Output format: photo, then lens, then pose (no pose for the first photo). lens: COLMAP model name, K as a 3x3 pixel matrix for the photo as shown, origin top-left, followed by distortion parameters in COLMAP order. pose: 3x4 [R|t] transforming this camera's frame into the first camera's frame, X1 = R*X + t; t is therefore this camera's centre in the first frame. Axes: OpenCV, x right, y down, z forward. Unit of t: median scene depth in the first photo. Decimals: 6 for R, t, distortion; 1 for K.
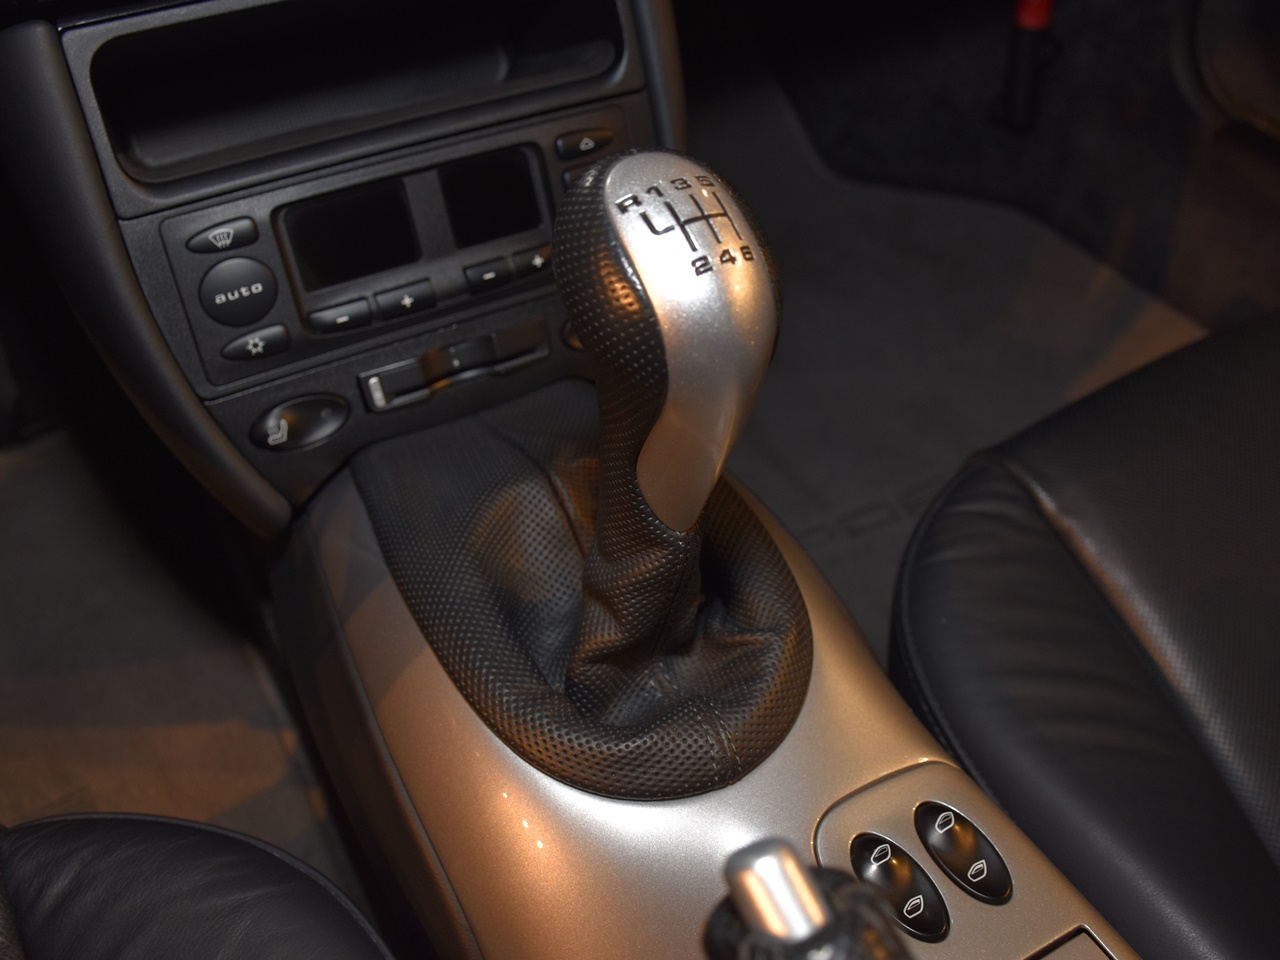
lens RADIAL K [[1256.5, 0, 640.0], [0, 1256.5, 480.0], [0, 0, 1]] dist [-0.122567, 0.084391]
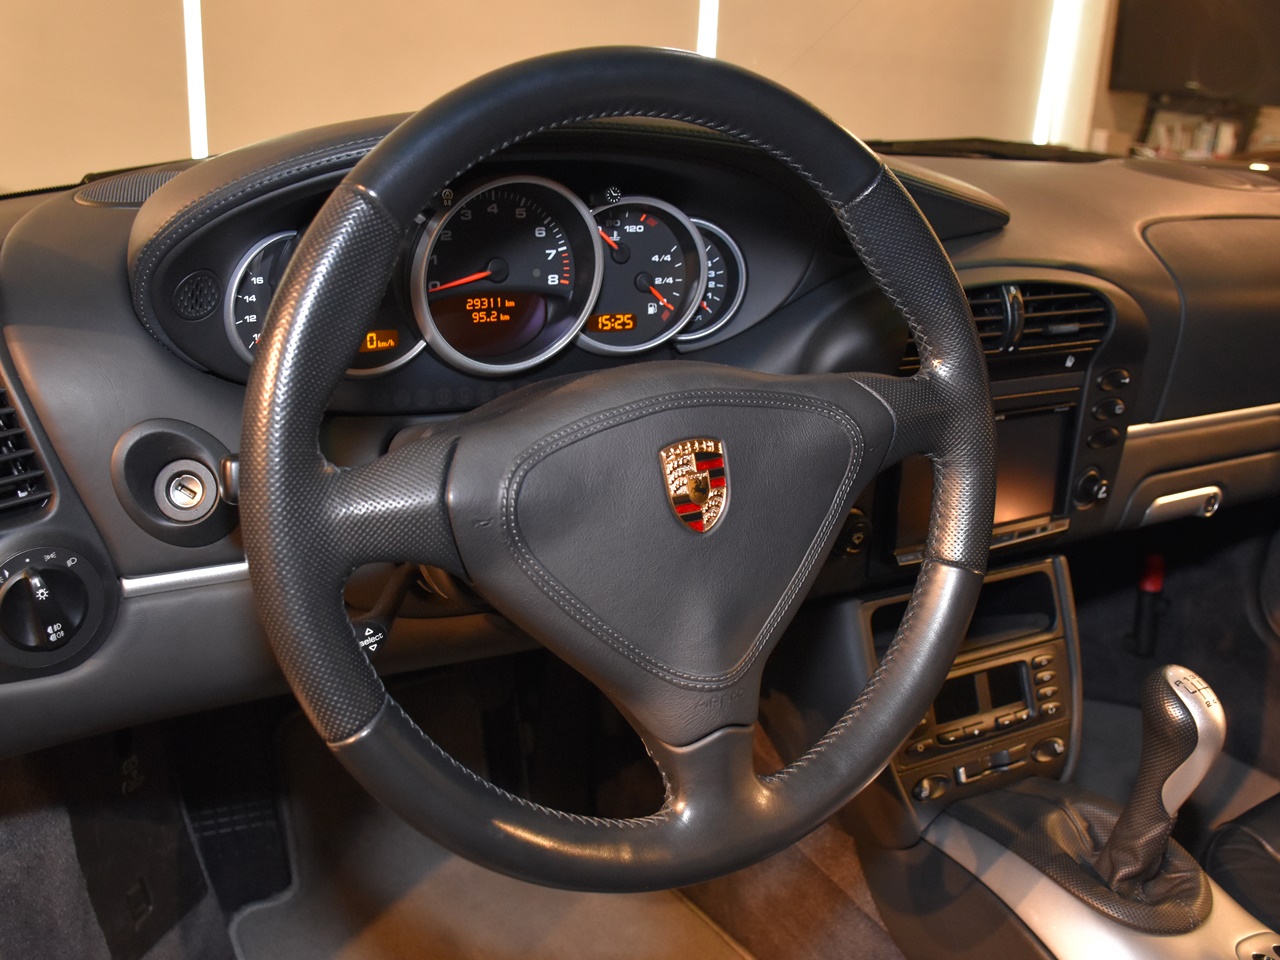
lens RADIAL K [[1256.5, 0, 640.0], [0, 1256.5, 480.0], [0, 0, 1]] dist [-0.122567, 0.084391]
pose [[0.999108, 0.041687, 0.006711, -0.780912], [-0.035748, 0.919707, -0.390975, 0.303620], [-0.022471, 0.390386, 0.920377, -1.078808]]
